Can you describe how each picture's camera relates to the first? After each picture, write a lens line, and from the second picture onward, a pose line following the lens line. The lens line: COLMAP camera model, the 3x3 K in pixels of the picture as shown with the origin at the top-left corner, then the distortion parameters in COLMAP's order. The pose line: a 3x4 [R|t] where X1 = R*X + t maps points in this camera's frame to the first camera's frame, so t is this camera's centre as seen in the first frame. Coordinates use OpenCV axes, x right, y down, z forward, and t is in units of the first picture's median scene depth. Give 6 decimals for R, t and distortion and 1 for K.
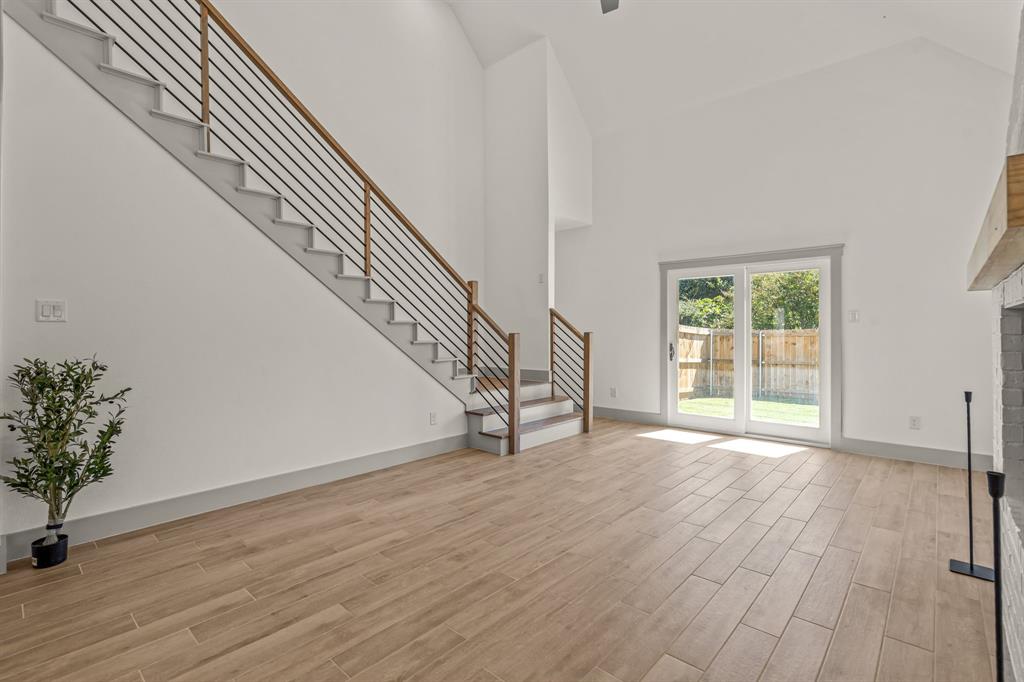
lens RADIAL K [[475.8, 0, 506.4], [0, 475.8, 322.0], [0, 0, 1]] dist [-0.004256, 0.001254]
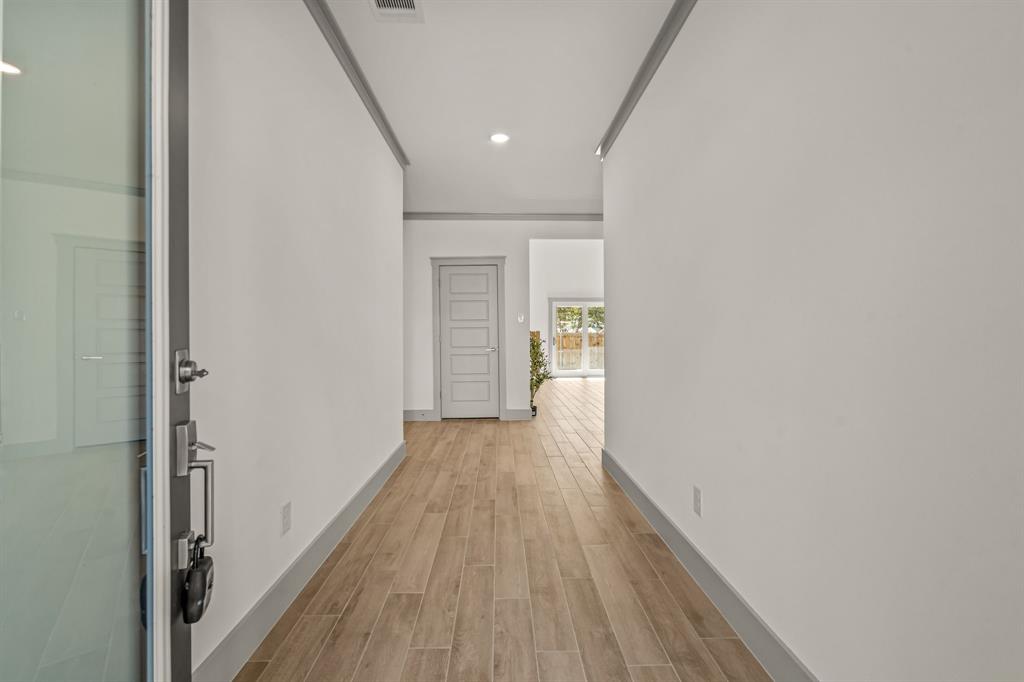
lens RADIAL K [[465.7, 0, 511.8], [0, 465.7, 328.9], [0, 0, 1]] dist [-0.000996, 0.000793]
pose [[0.719924, 0.012243, 0.693945, -1.524540], [-0.014057, 0.999897, -0.003057, 0.022806], [-0.693911, -0.007554, 0.720021, -0.432772]]
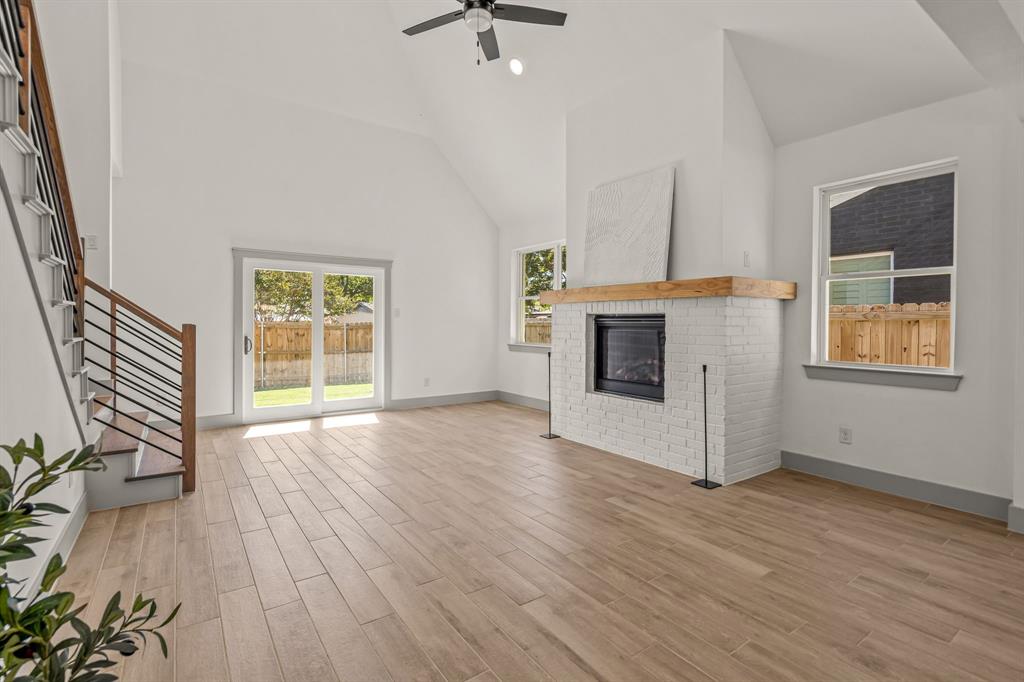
lens RADIAL K [[475.8, 0, 506.4], [0, 475.8, 322.0], [0, 0, 1]] dist [-0.004256, 0.001254]
pose [[0.221889, 0.006837, 0.975048, -0.576321], [-0.021110, 0.999775, -0.002207, 0.010455], [-0.974843, -0.020093, 0.221983, 0.367138]]
